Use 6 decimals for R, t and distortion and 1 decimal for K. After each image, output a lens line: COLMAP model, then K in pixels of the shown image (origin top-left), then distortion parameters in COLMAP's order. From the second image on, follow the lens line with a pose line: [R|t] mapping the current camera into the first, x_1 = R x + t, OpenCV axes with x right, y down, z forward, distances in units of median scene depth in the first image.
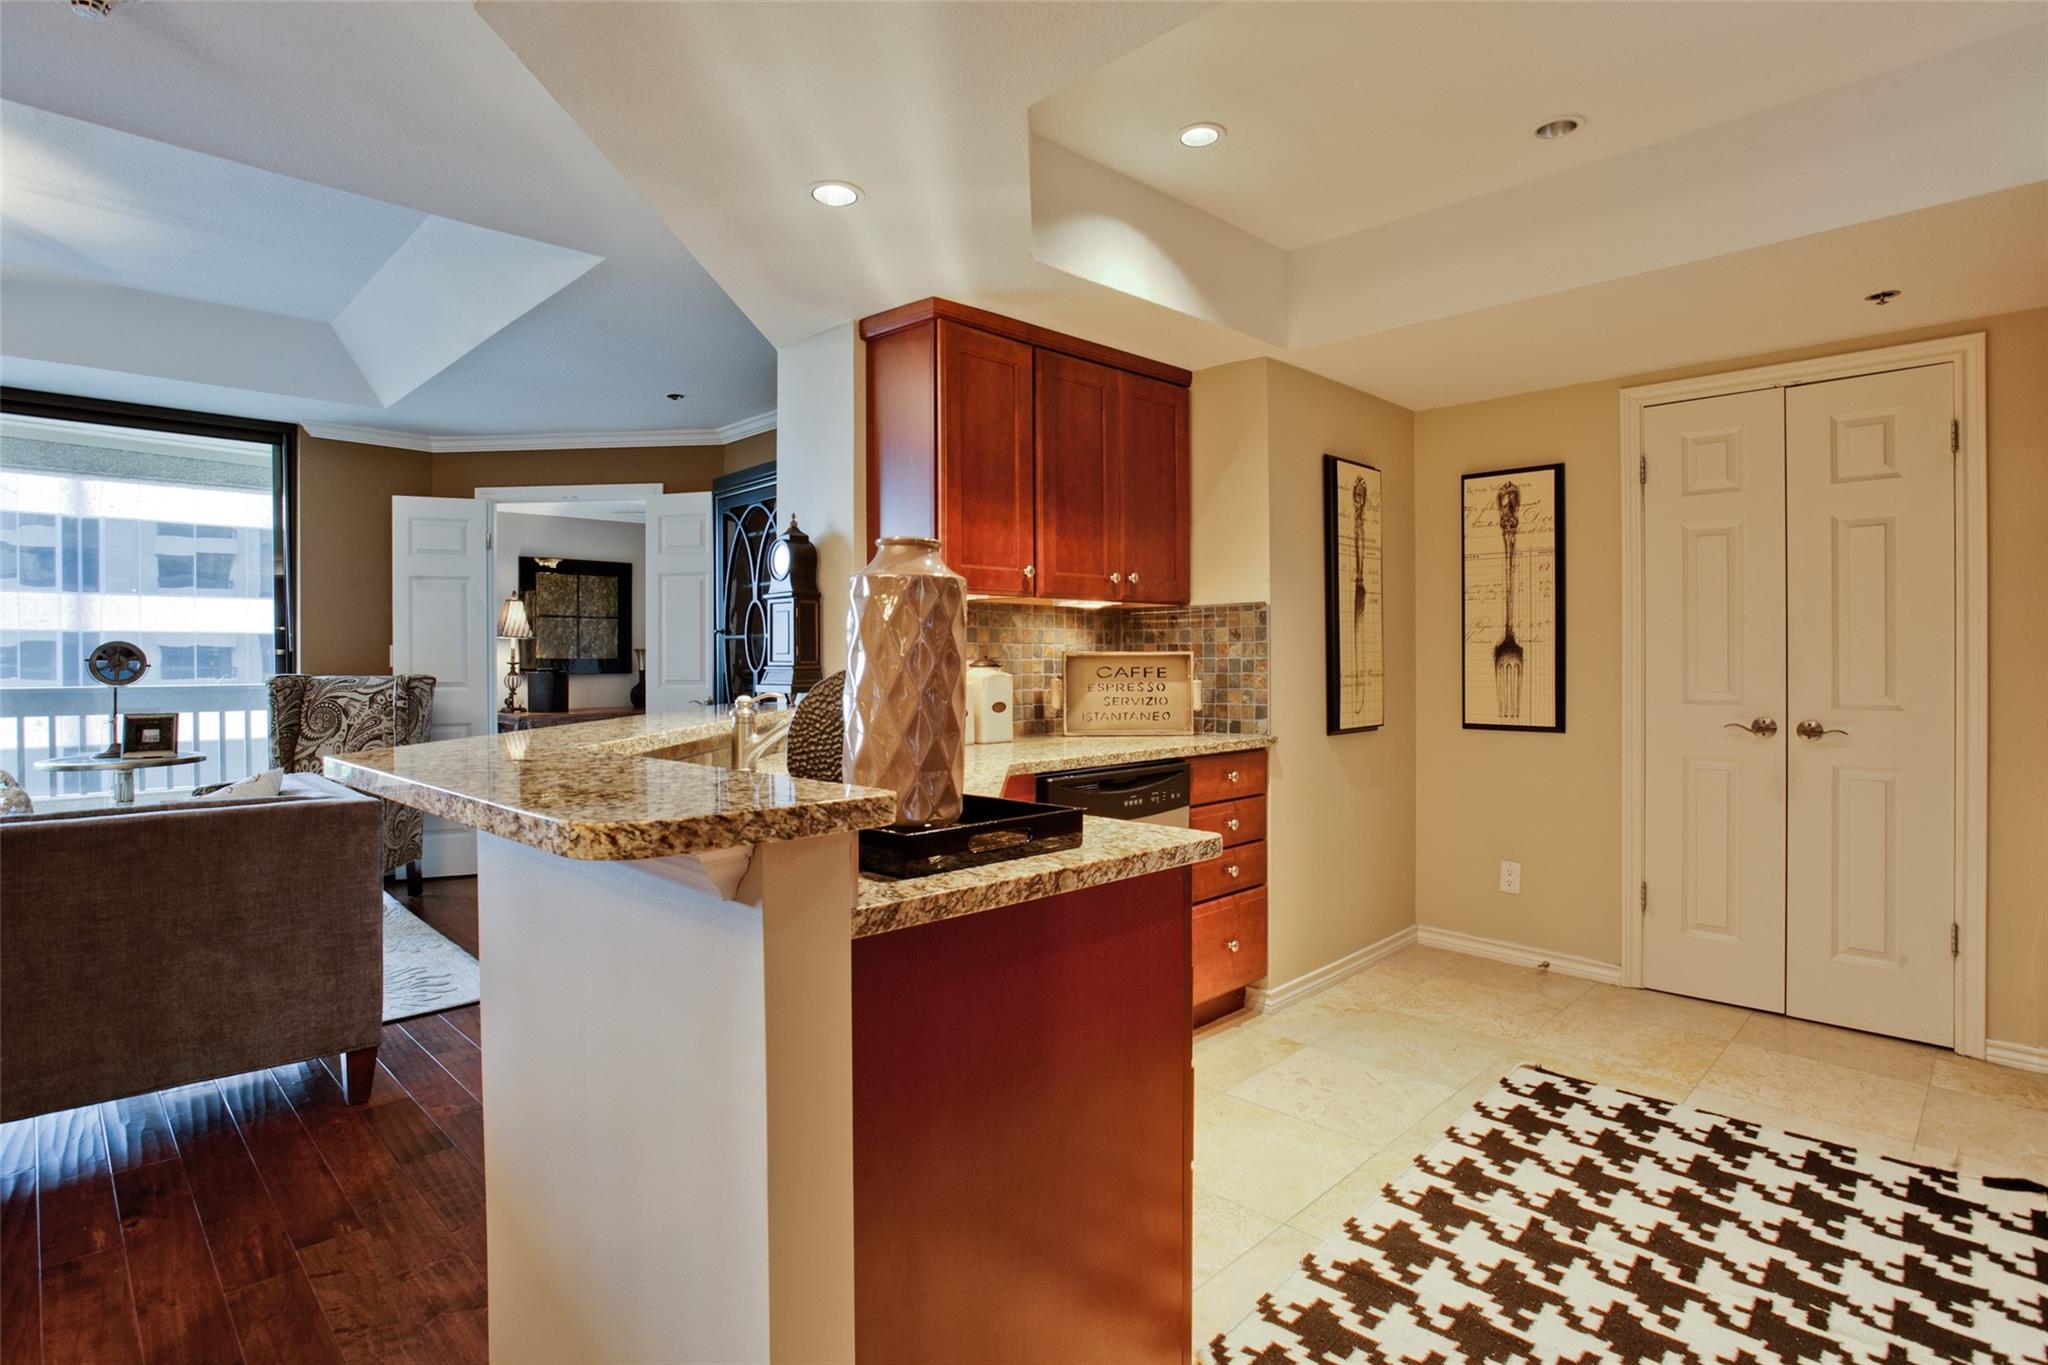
lens RADIAL K [[1055.2, 0, 1024.0], [0, 1055.2, 682.5], [0, 0, 1]] dist [-0.002573, -0.000011]
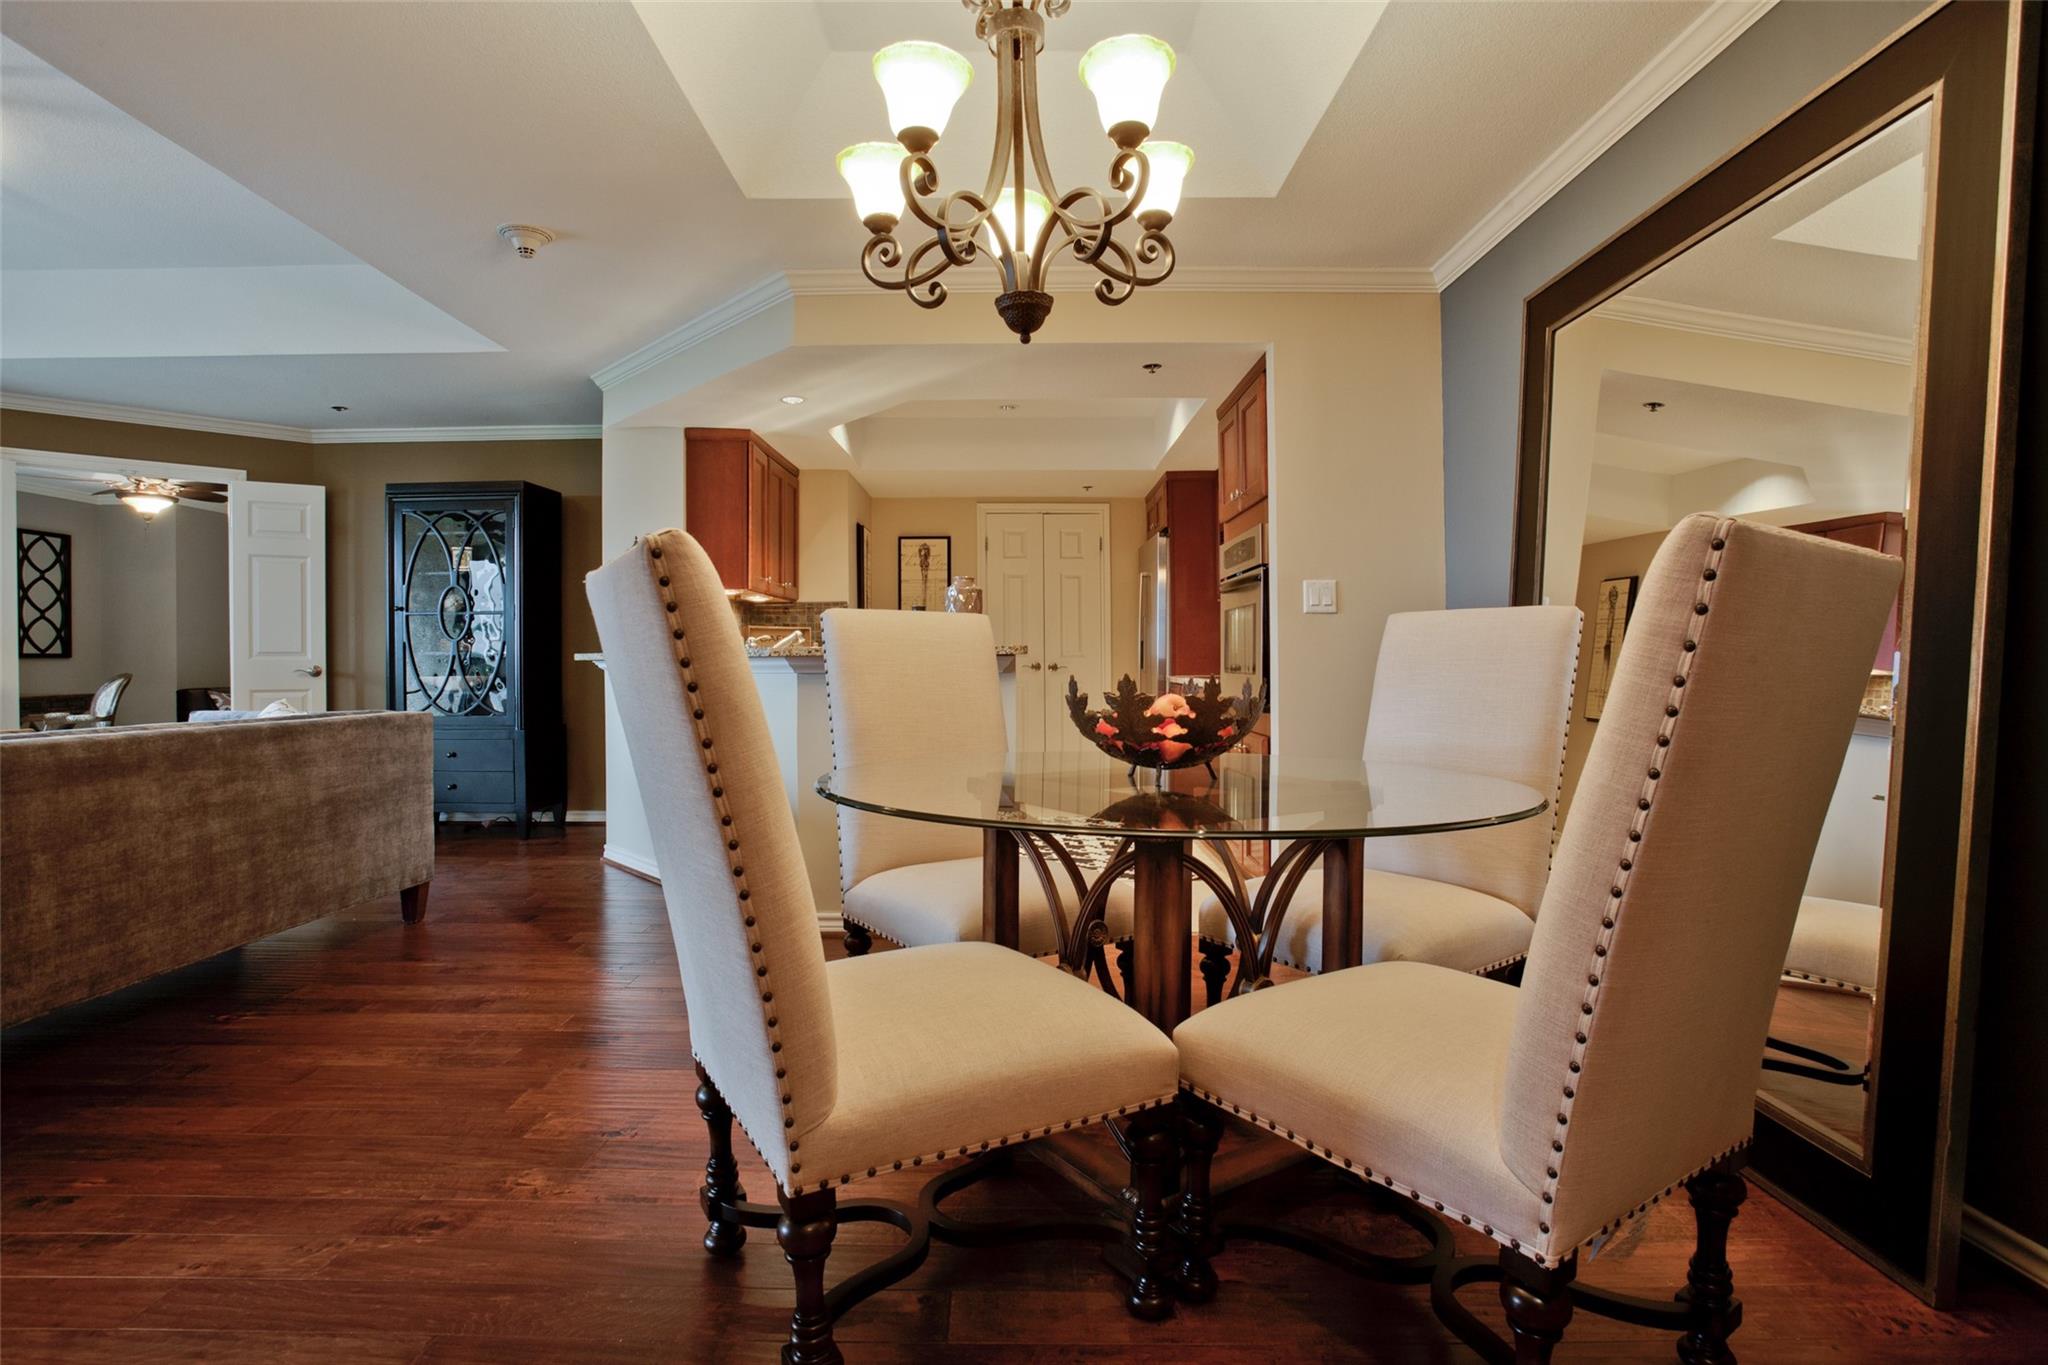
lens RADIAL K [[1055.2, 0, 1024.0], [0, 1055.2, 682.5], [0, 0, 1]] dist [-0.002573, -0.000011]
pose [[0.699989, -0.016432, 0.713965, -0.829837], [0.021953, 0.999758, 0.001486, 0.066944], [-0.713816, 0.014634, 0.700180, -0.489181]]
